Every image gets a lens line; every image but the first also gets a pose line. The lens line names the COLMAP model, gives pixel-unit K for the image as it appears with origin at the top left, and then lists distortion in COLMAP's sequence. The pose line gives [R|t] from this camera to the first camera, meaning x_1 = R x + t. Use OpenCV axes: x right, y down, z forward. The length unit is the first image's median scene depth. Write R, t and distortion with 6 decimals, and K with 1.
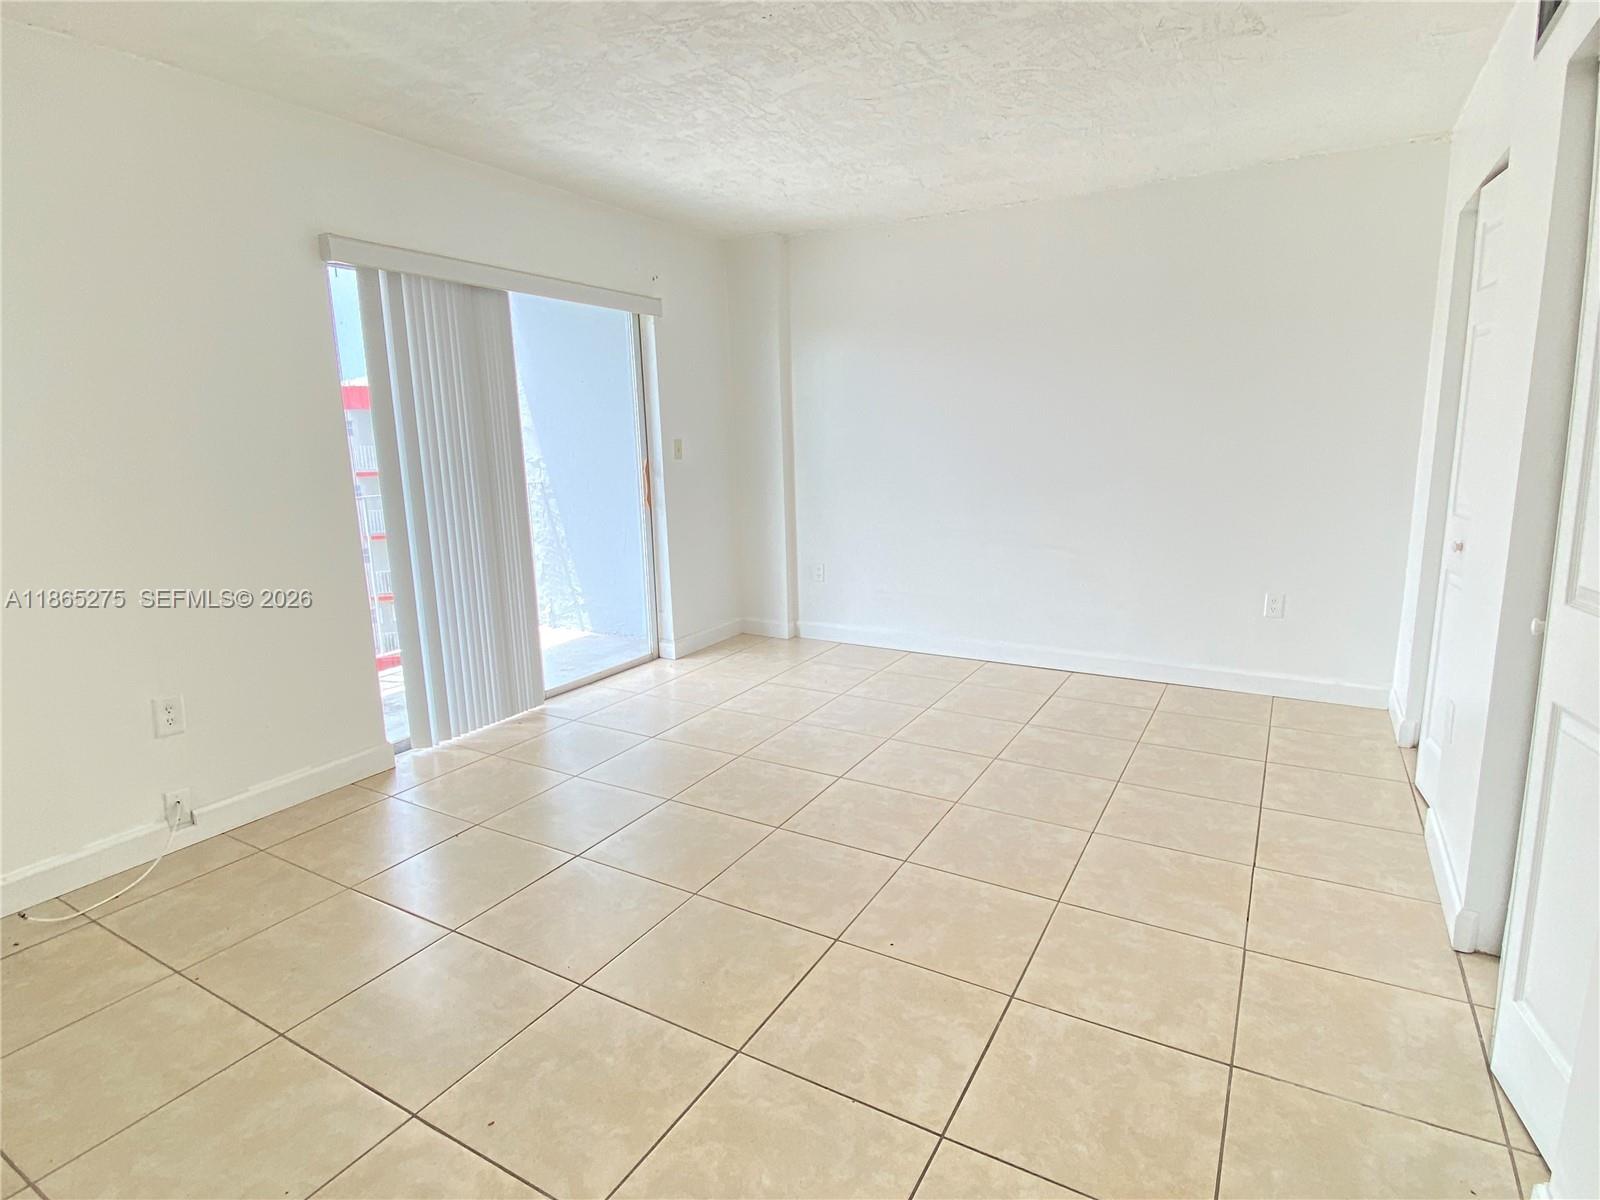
lens RADIAL K [[848.2, 0, 800.0], [0, 848.2, 600.0], [0, 0, 1]] dist [0.070855, -0.072363]
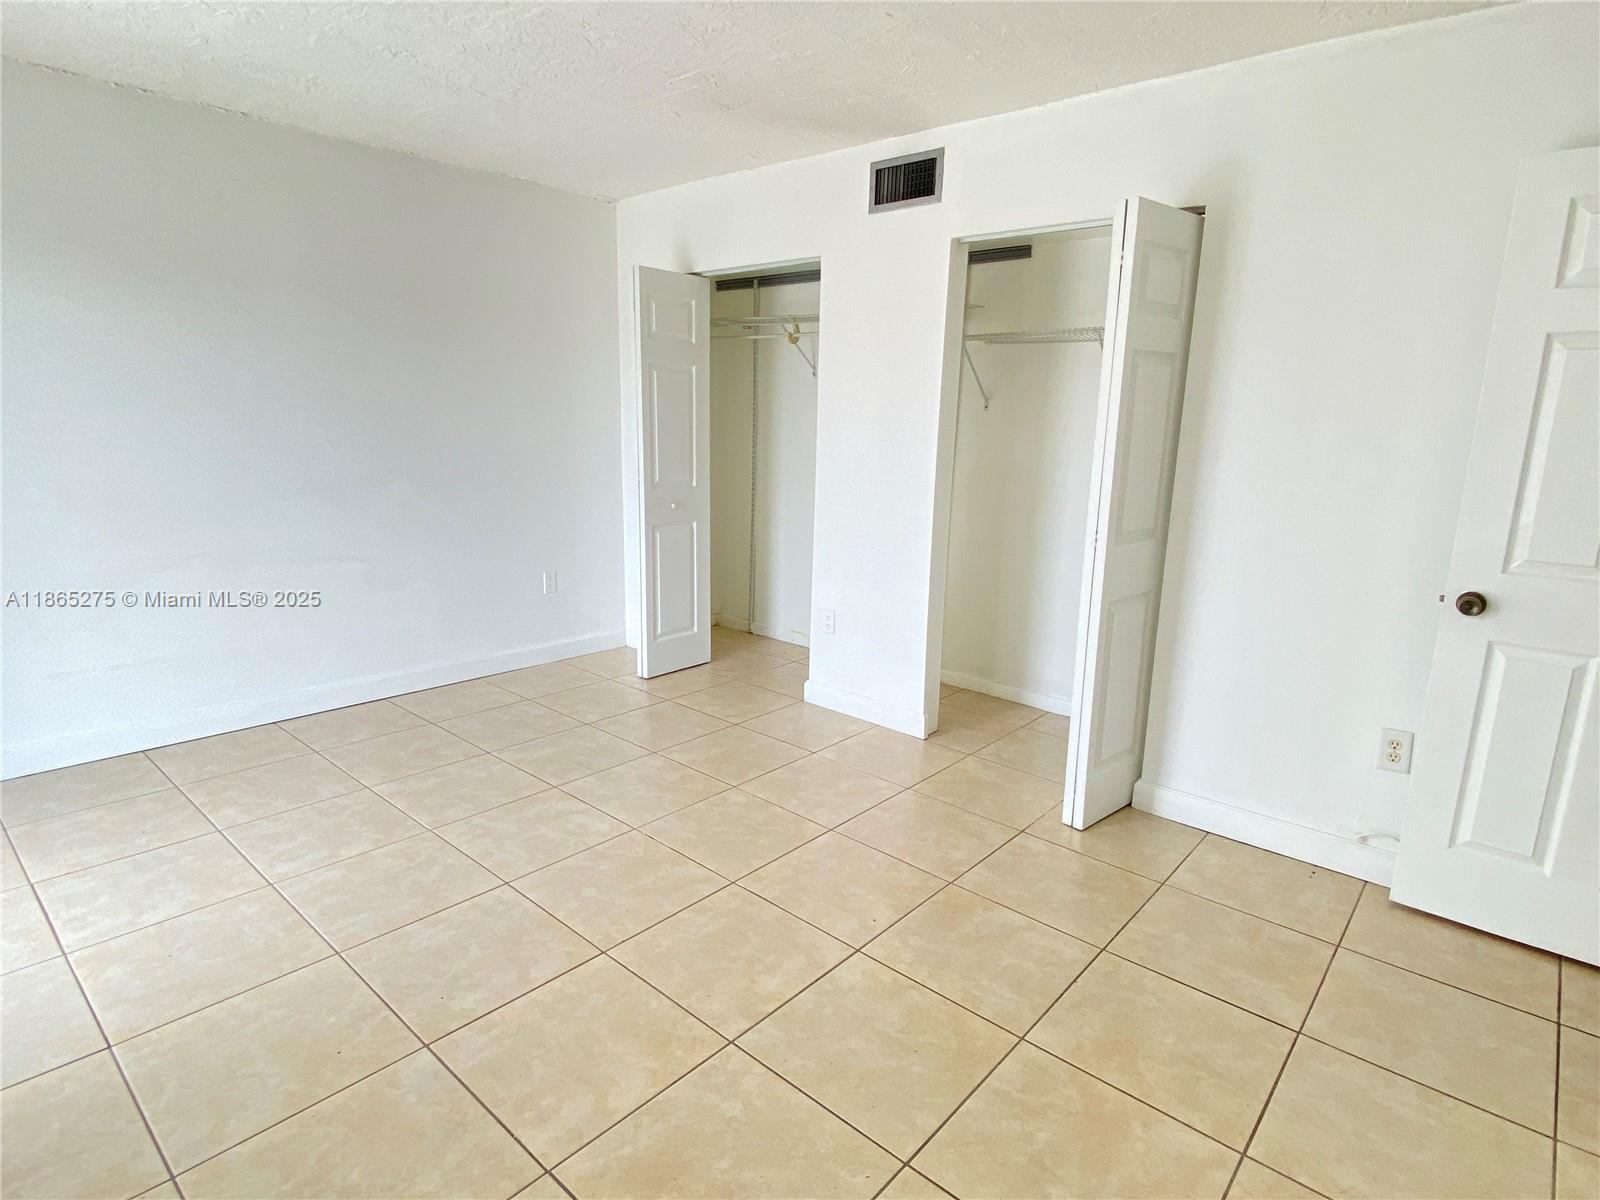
lens RADIAL K [[848.2, 0, 800.0], [0, 848.2, 600.0], [0, 0, 1]] dist [0.070855, -0.072363]
pose [[0.180796, -0.176494, 0.967555, -0.491575], [0.155667, 0.976502, 0.149038, -0.088987], [-0.971123, 0.123671, 0.204022, 0.467632]]
